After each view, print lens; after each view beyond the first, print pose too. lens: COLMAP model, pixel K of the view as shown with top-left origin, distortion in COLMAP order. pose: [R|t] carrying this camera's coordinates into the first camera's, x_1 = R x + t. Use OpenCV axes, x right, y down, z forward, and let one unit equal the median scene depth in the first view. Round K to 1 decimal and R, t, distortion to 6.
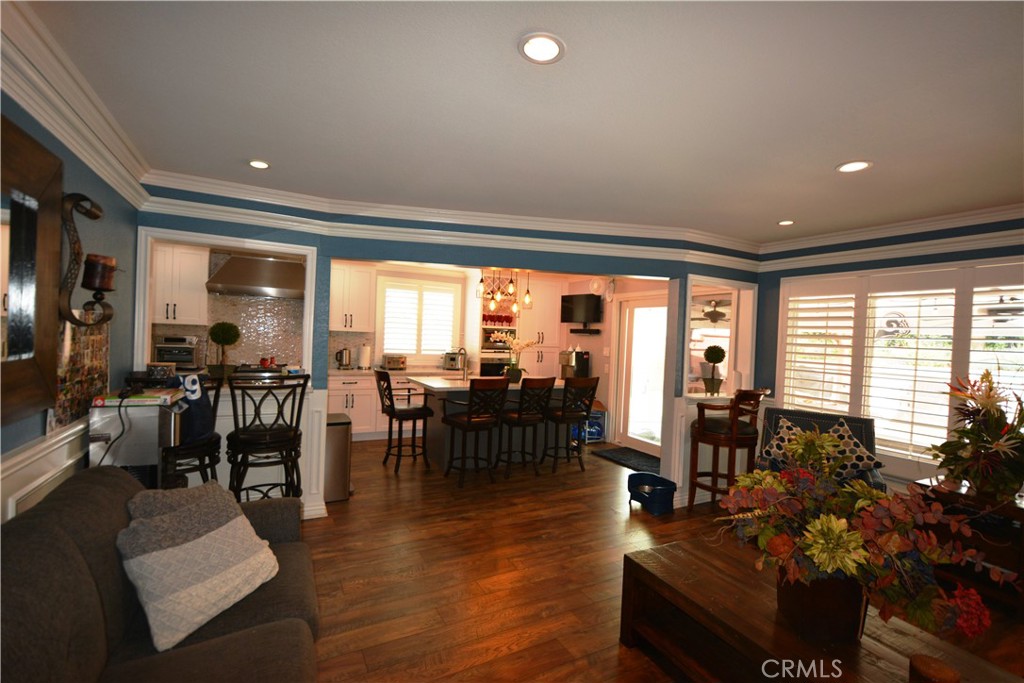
lens RADIAL K [[449.5, 0, 513.1], [0, 449.5, 340.8], [0, 0, 1]] dist [0.001087, -0.001211]
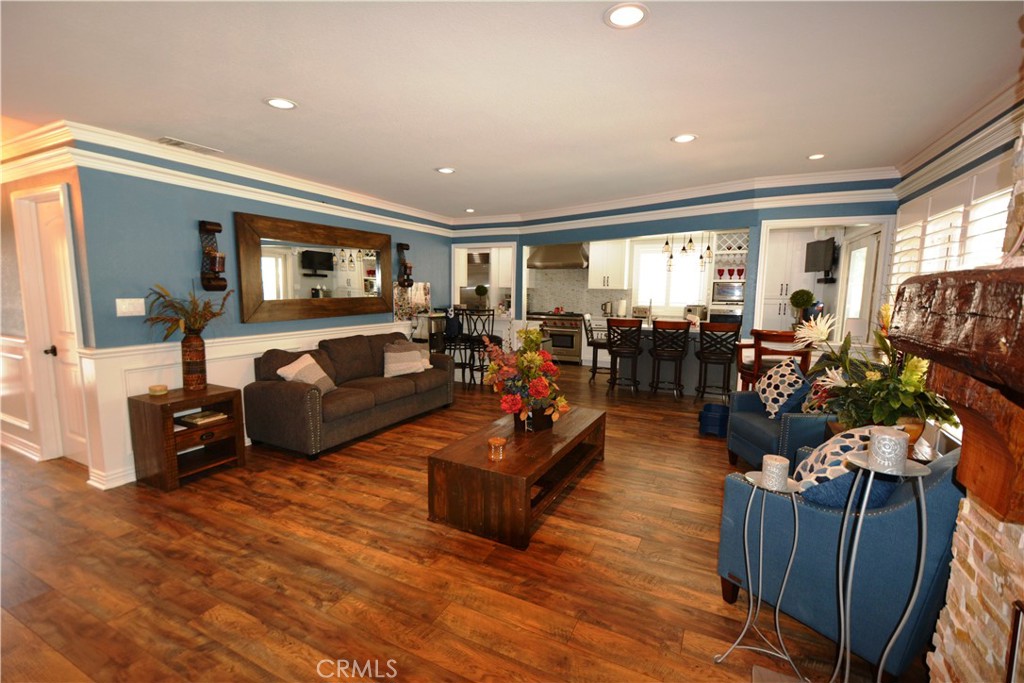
lens RADIAL K [[449.5, 0, 510.5], [0, 449.5, 340.8], [0, 0, 1]] dist [0.001087, -0.001211]
pose [[0.570809, 0.064299, -0.818561, 0.614835], [0.003798, 0.996712, 0.080942, 0.026086], [0.821074, -0.049311, 0.568688, -0.044983]]
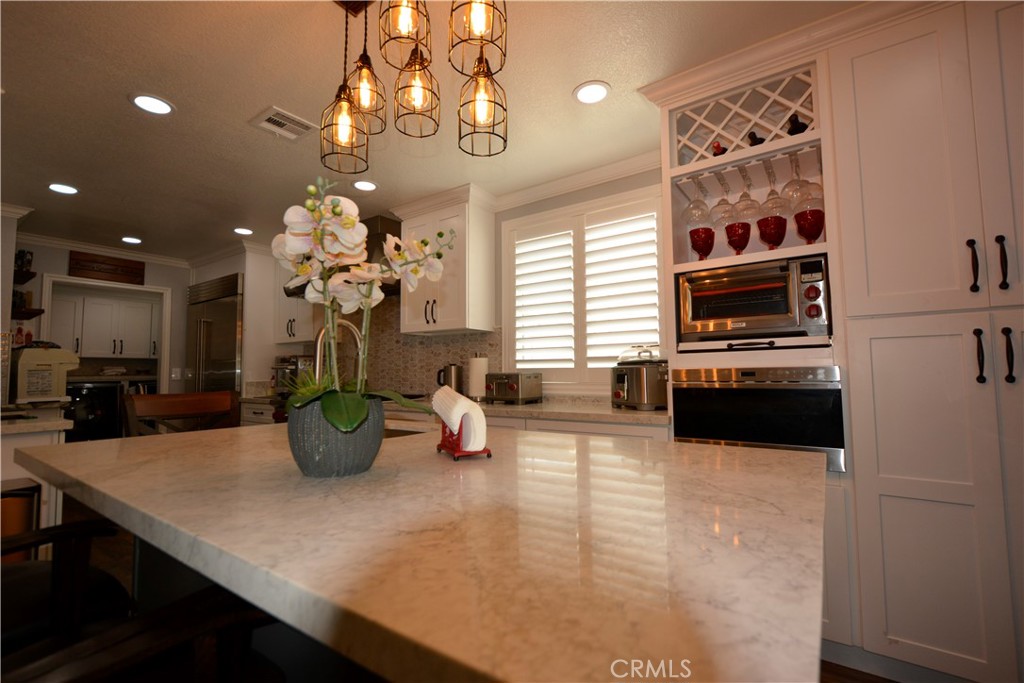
lens RADIAL K [[449.5, 0, 515.4], [0, 449.5, 343.9], [0, 0, 1]] dist [0.001087, -0.001211]
pose [[0.446142, -0.099681, -0.889394, 0.166537], [0.016164, 0.994513, -0.103355, 0.054784], [0.894816, 0.031735, 0.445305, 0.845718]]
